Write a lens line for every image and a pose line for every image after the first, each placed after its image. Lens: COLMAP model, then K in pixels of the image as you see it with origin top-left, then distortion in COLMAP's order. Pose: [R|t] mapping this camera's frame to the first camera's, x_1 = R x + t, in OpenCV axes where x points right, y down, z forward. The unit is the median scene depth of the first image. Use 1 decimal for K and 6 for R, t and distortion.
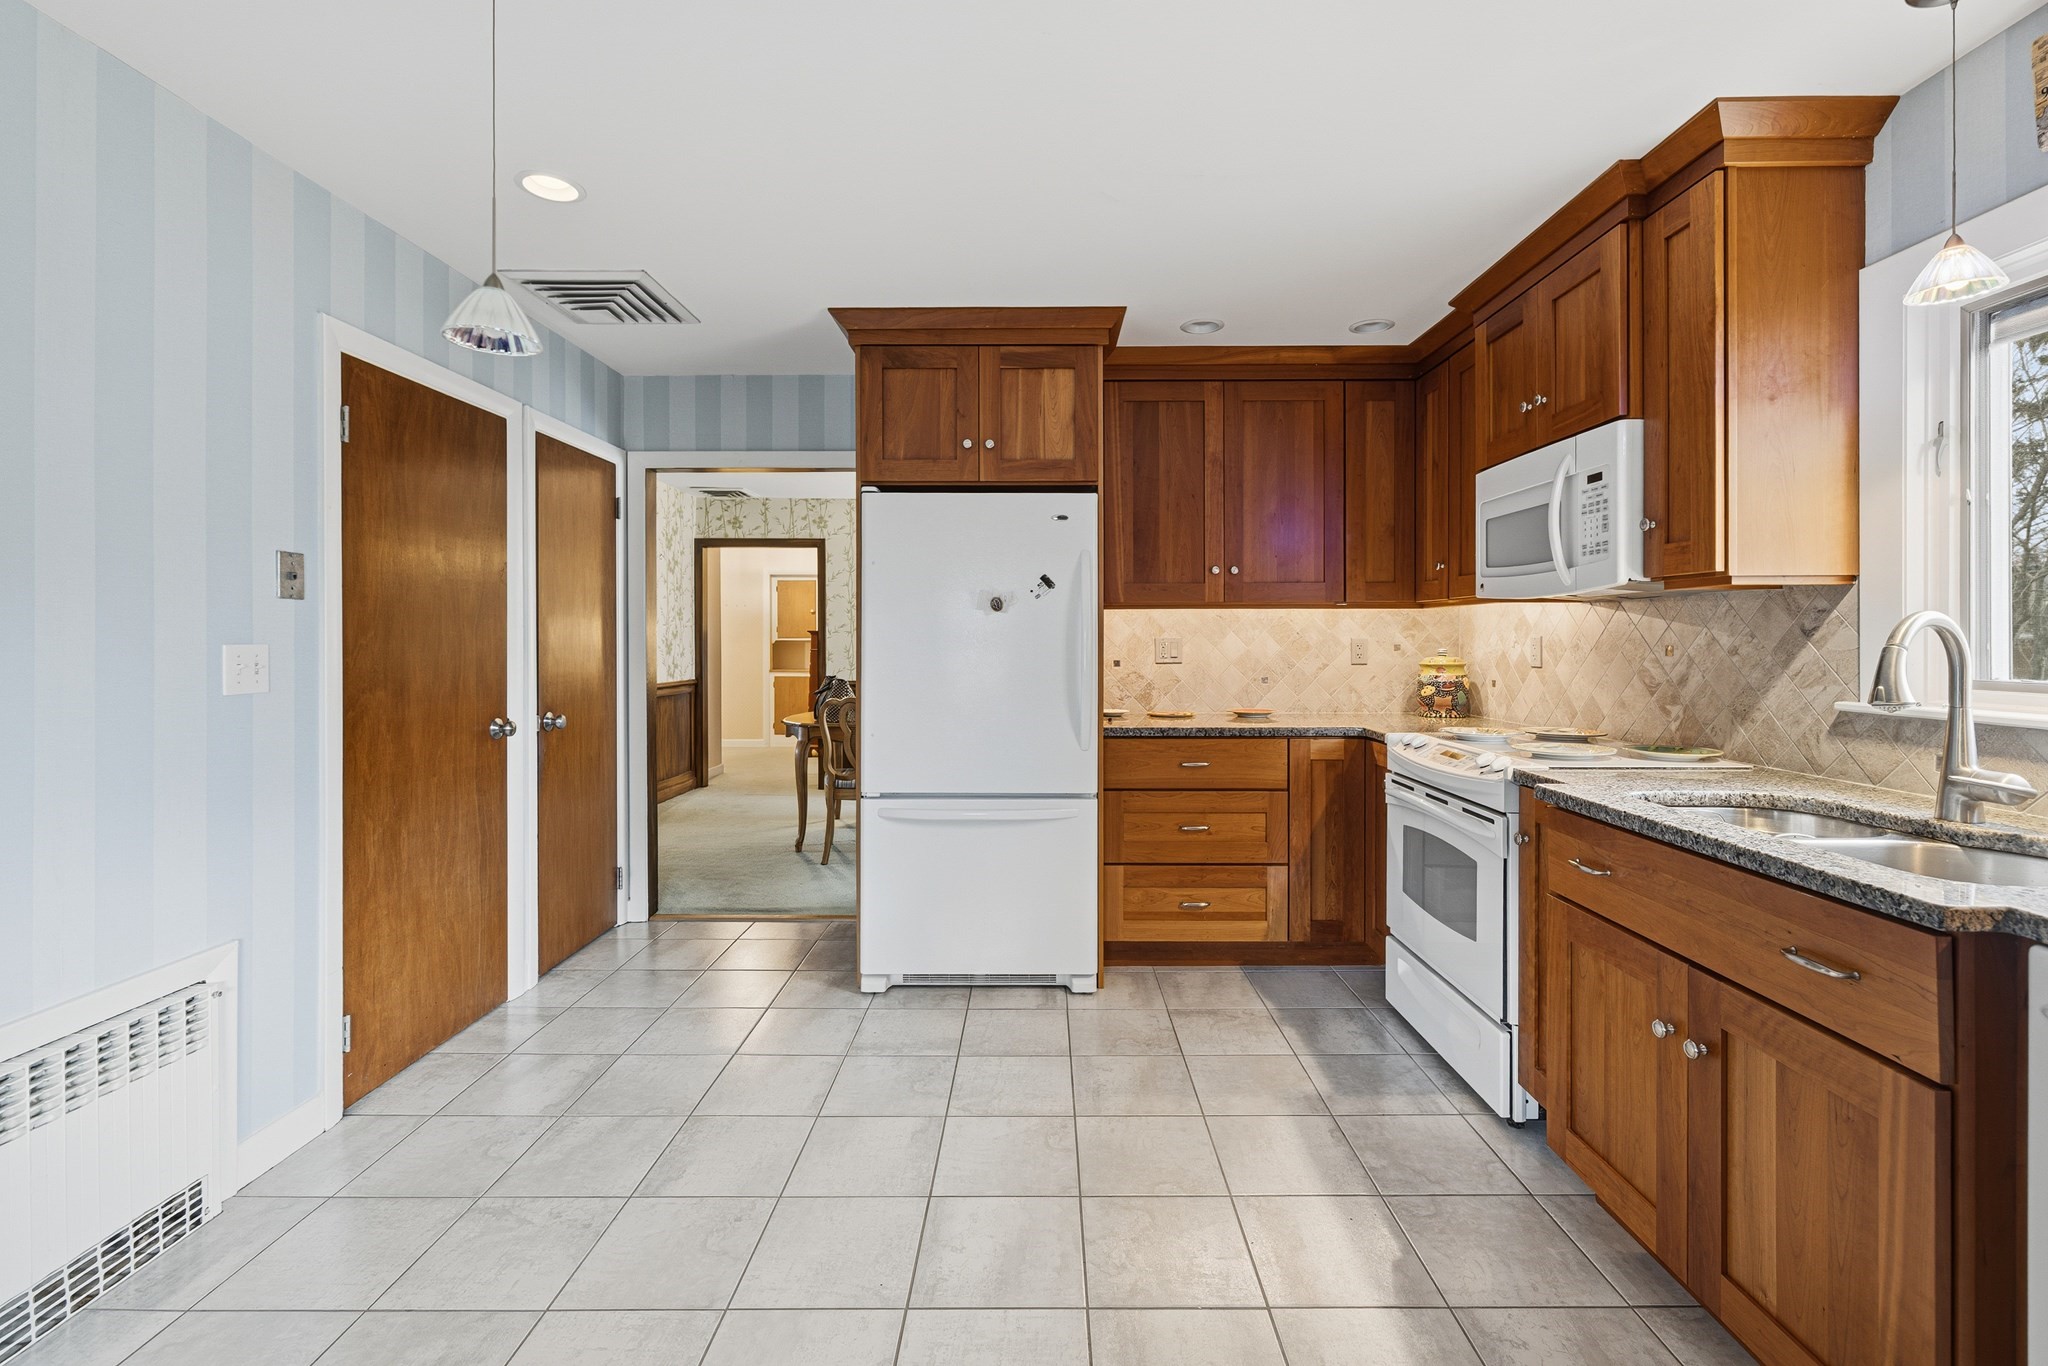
lens RADIAL K [[898.1, 0, 1042.0], [0, 898.1, 643.1], [0, 0, 1]] dist [0.002174, 0.000606]
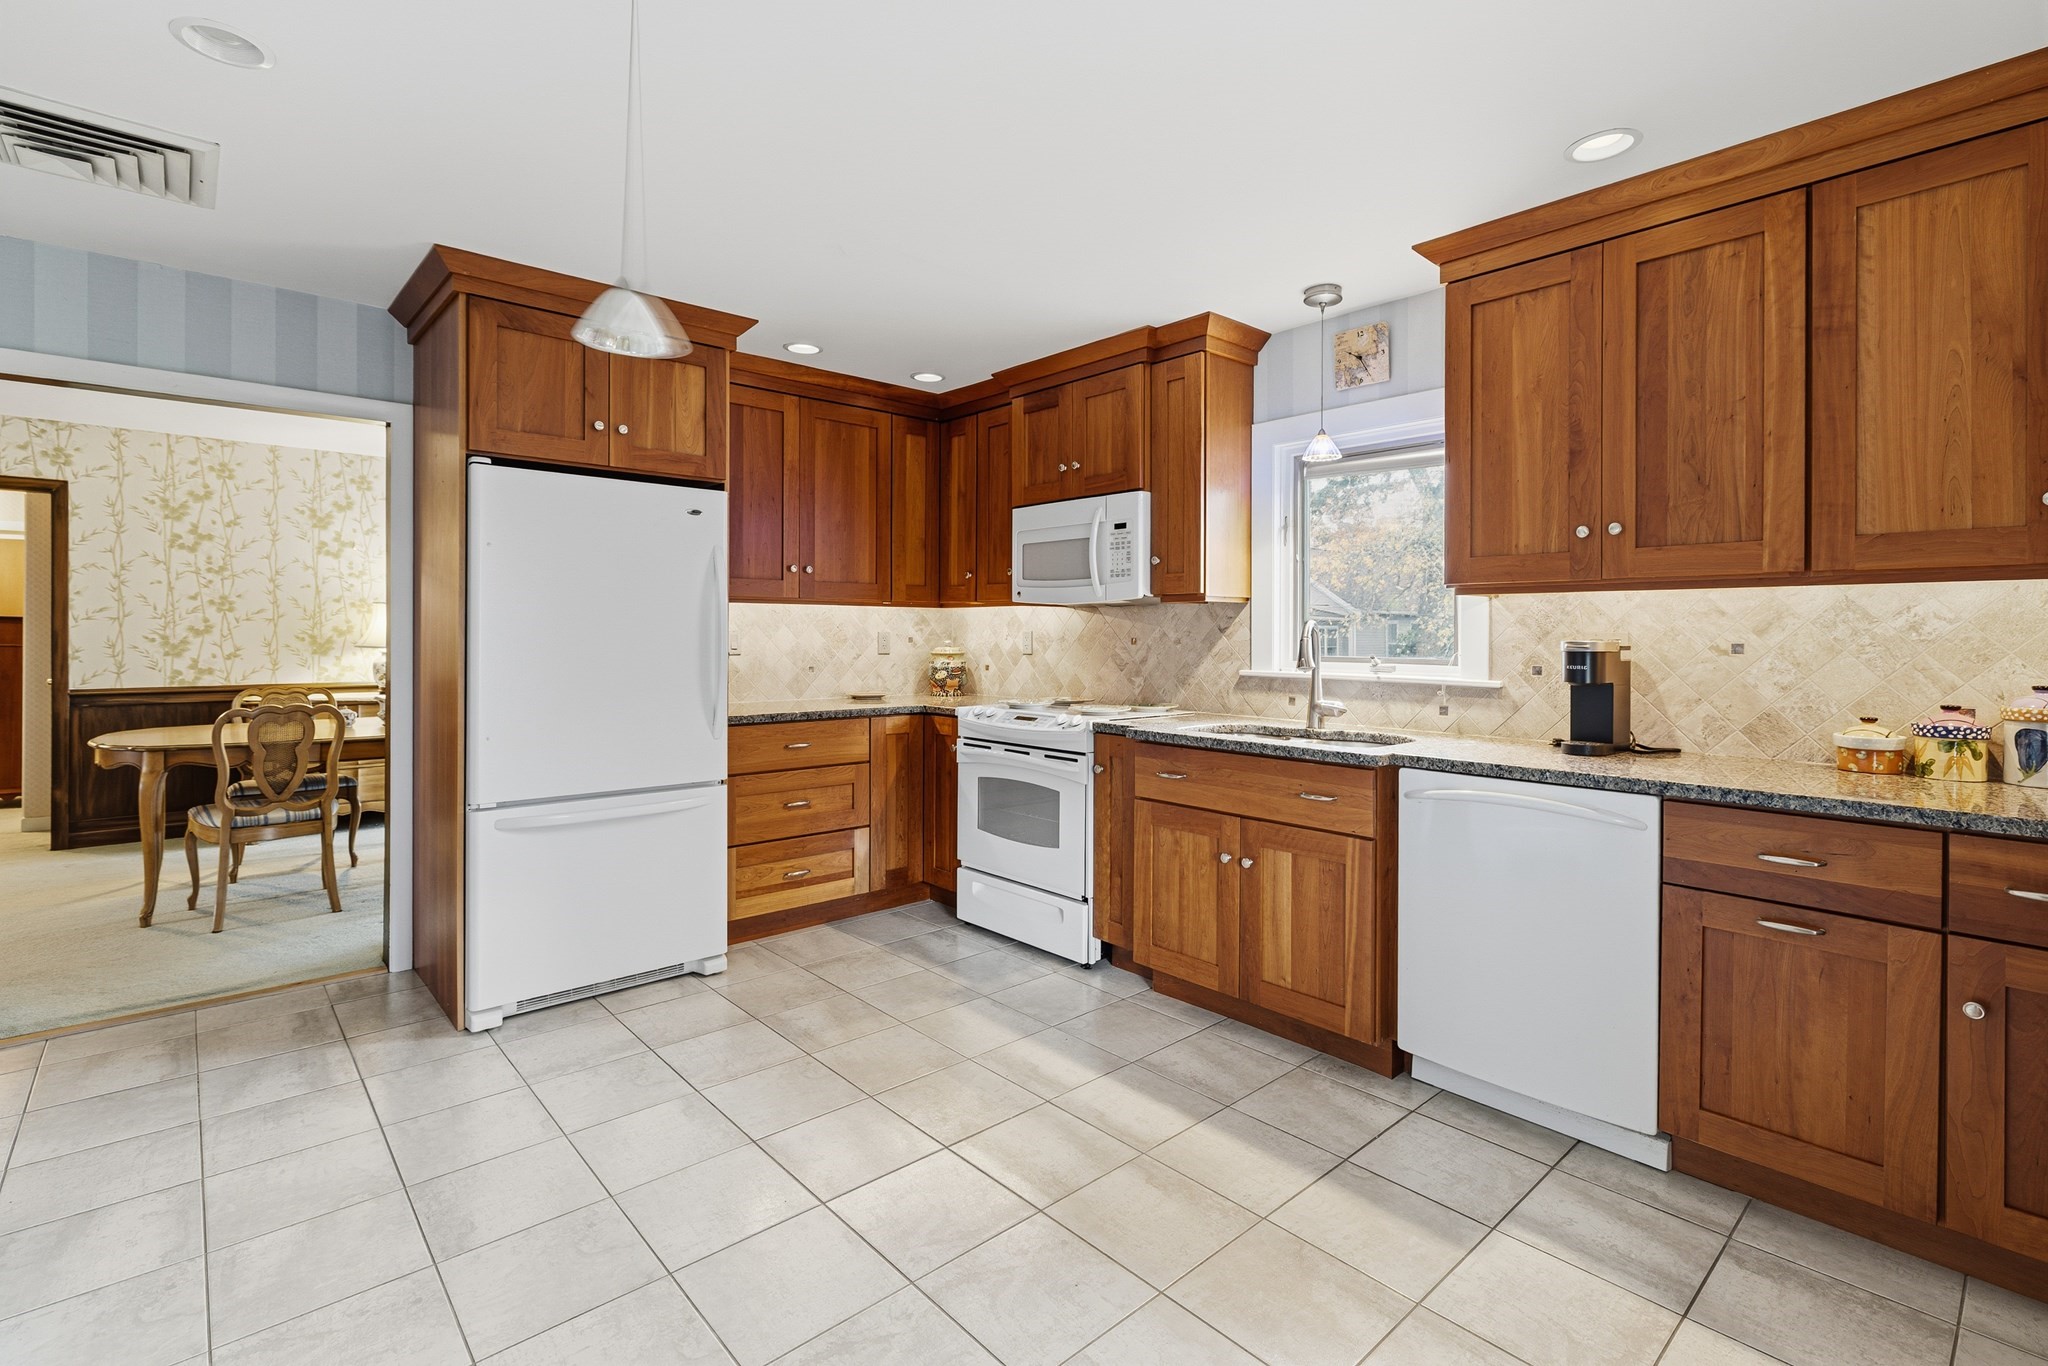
lens RADIAL K [[949.7, 0, 1028.0], [0, 949.7, 636.8], [0, 0, 1]] dist [0.001431, 0.000306]
pose [[0.740883, 0.001576, 0.671632, -0.454674], [-0.001856, 0.999998, -0.000299, 0.001330], [-0.671631, -0.001025, 0.740885, -0.056102]]
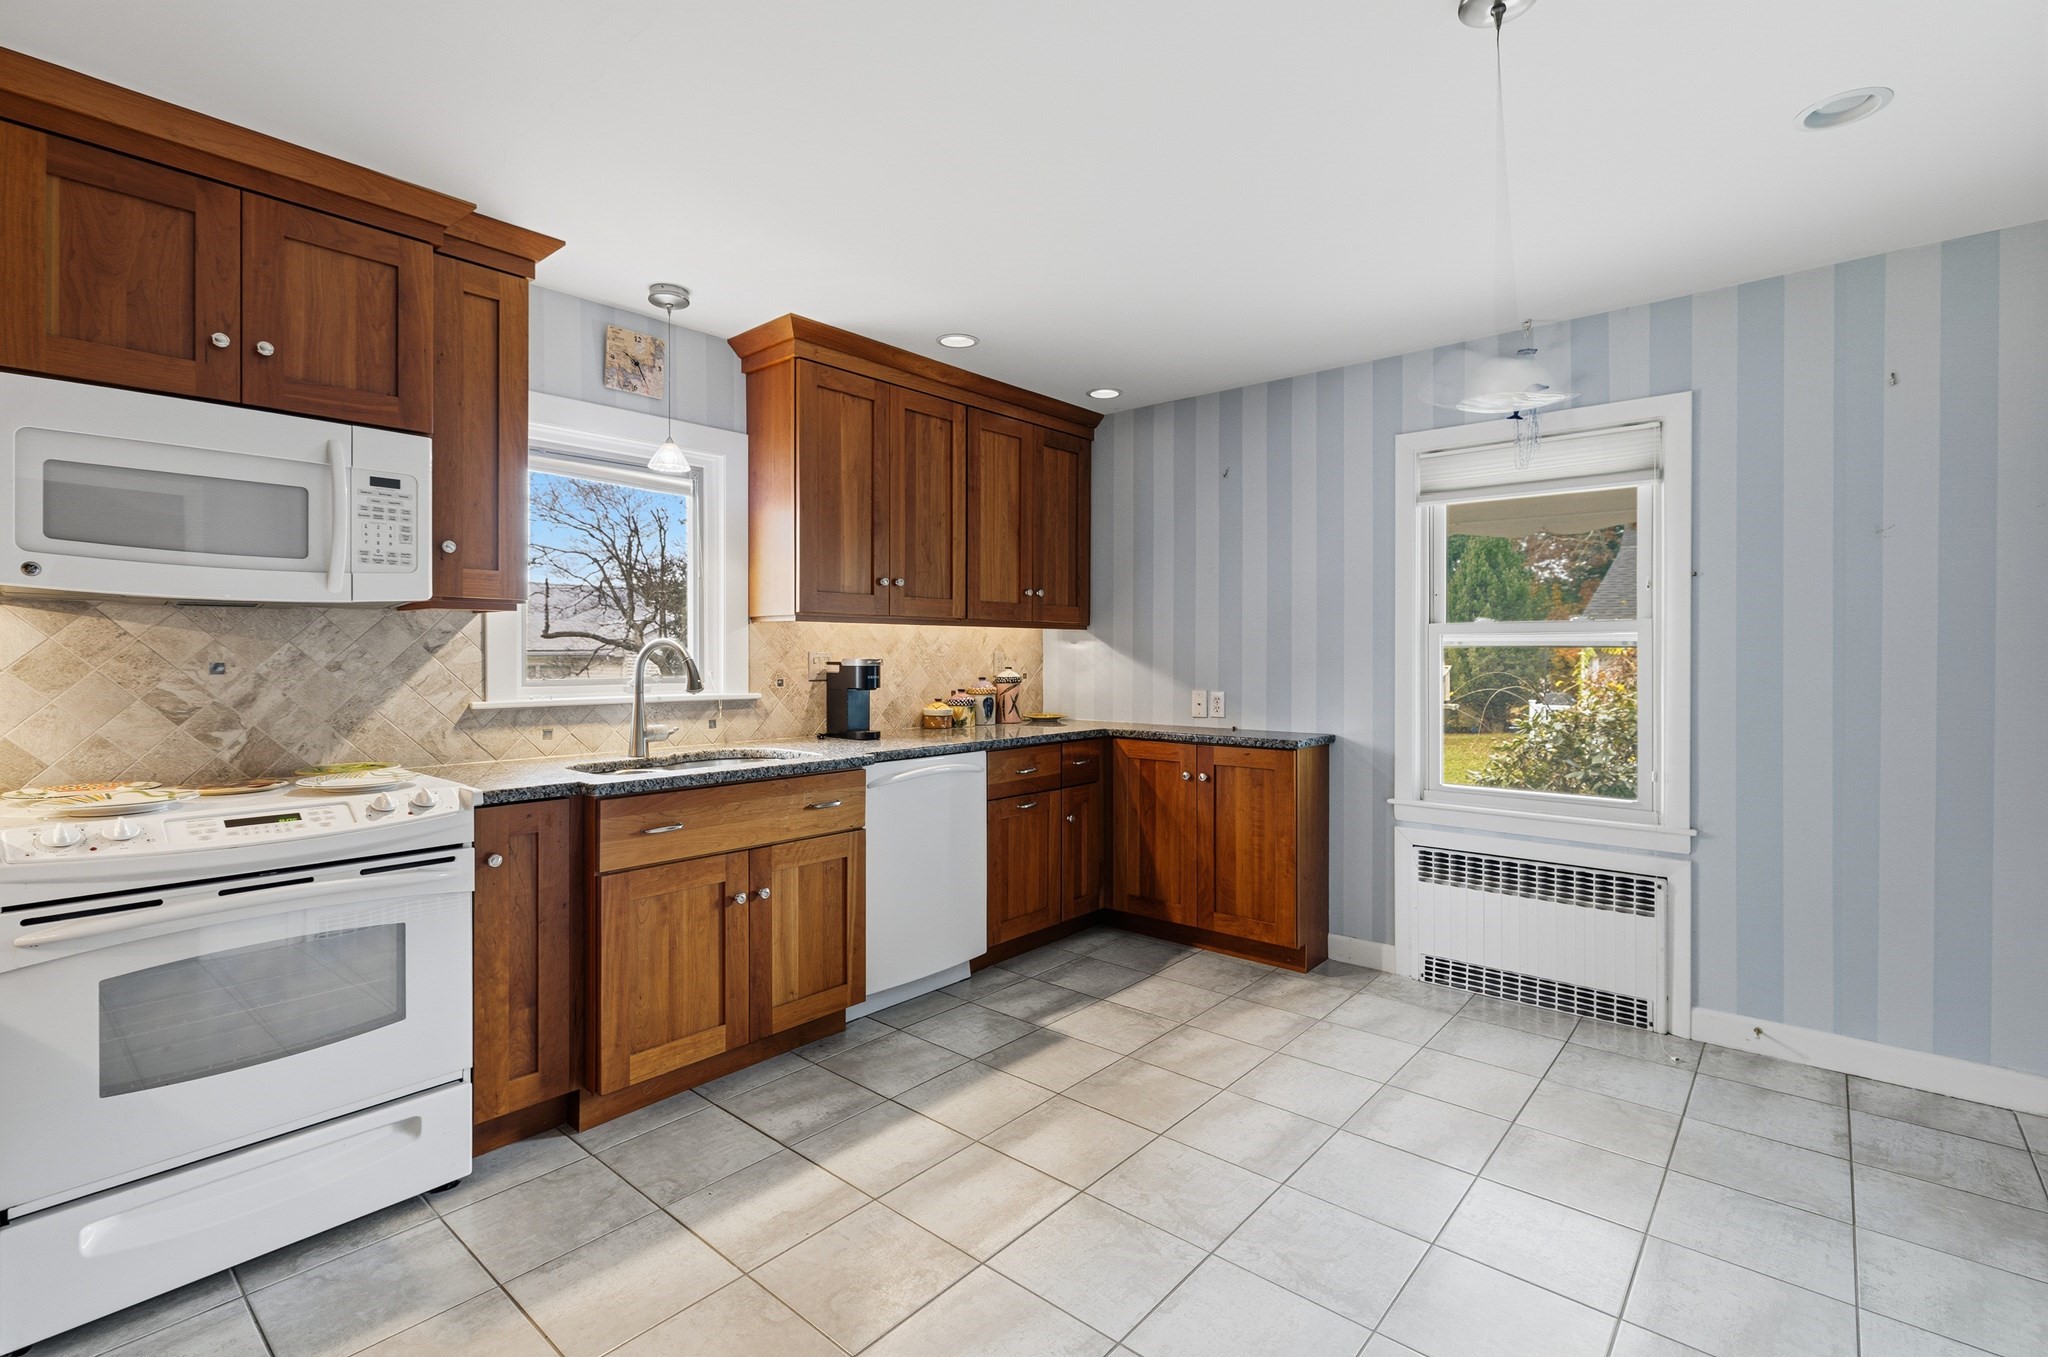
lens RADIAL K [[927.3, 0, 1023.5], [0, 927.3, 655.3], [0, 0, 1]] dist [0.000411, 0.000069]
pose [[-0.760846, 0.000156, 0.648933, -0.418386], [0.003890, 0.999983, 0.004321, -0.004456], [-0.648921, 0.005811, -0.760834, 1.055854]]
